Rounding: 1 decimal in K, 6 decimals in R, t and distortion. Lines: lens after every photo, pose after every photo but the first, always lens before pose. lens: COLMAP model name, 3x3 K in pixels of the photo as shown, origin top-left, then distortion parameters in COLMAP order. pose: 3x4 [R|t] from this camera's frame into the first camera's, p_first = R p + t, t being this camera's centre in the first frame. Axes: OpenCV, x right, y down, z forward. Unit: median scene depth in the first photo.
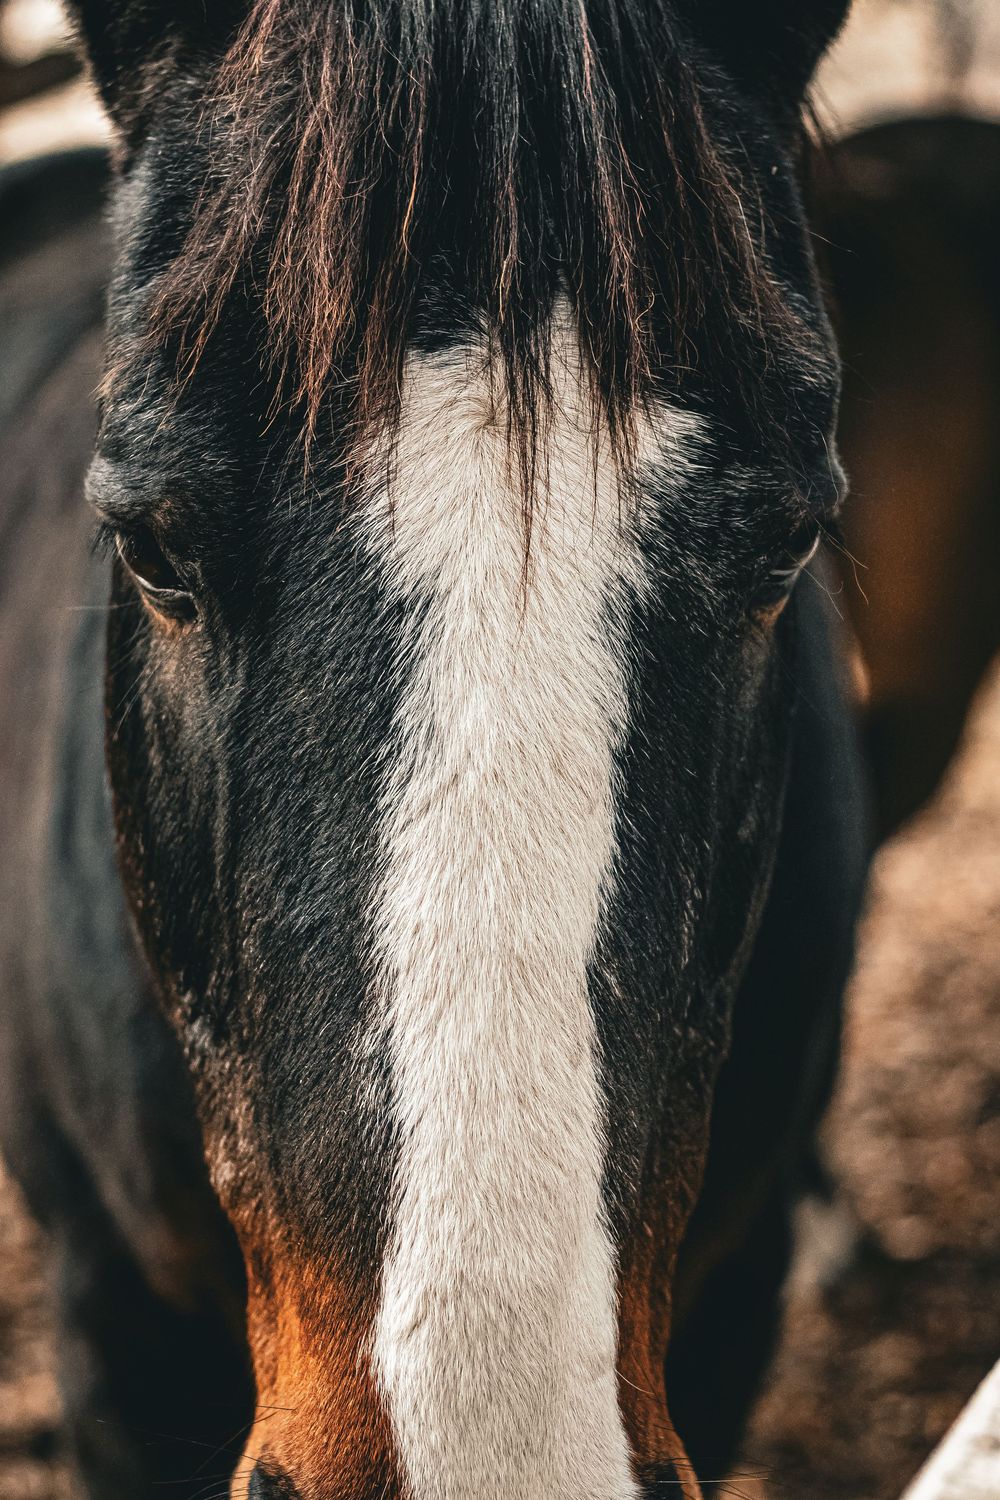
lens RADIAL K [[3429.9, 0, 508.3], [0, 3429.9, 756.7], [0, 0, 1]] dist [0.030748, 0.000000]
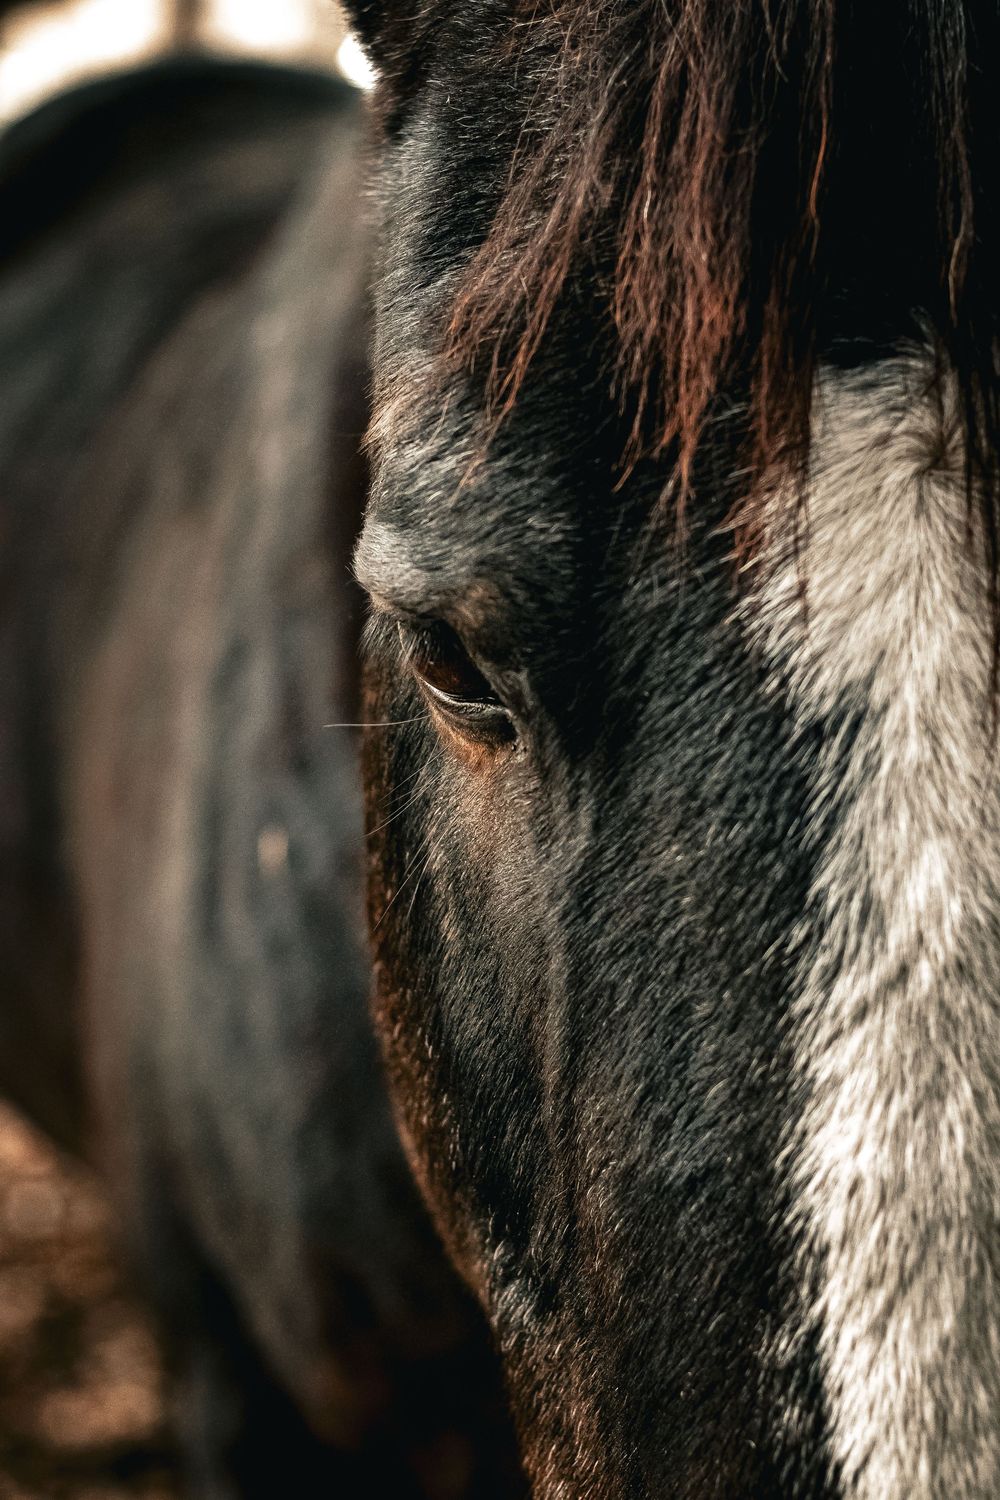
lens RADIAL K [[3429.9, 0, 491.9], [0, 3429.9, 743.8], [0, 0, 1]] dist [0.030748, 0.000000]
pose [[0.999622, -0.018854, -0.020012, -0.083430], [0.018886, 0.999821, 0.001414, -0.042408], [0.019981, -0.001791, 0.999799, 0.286077]]
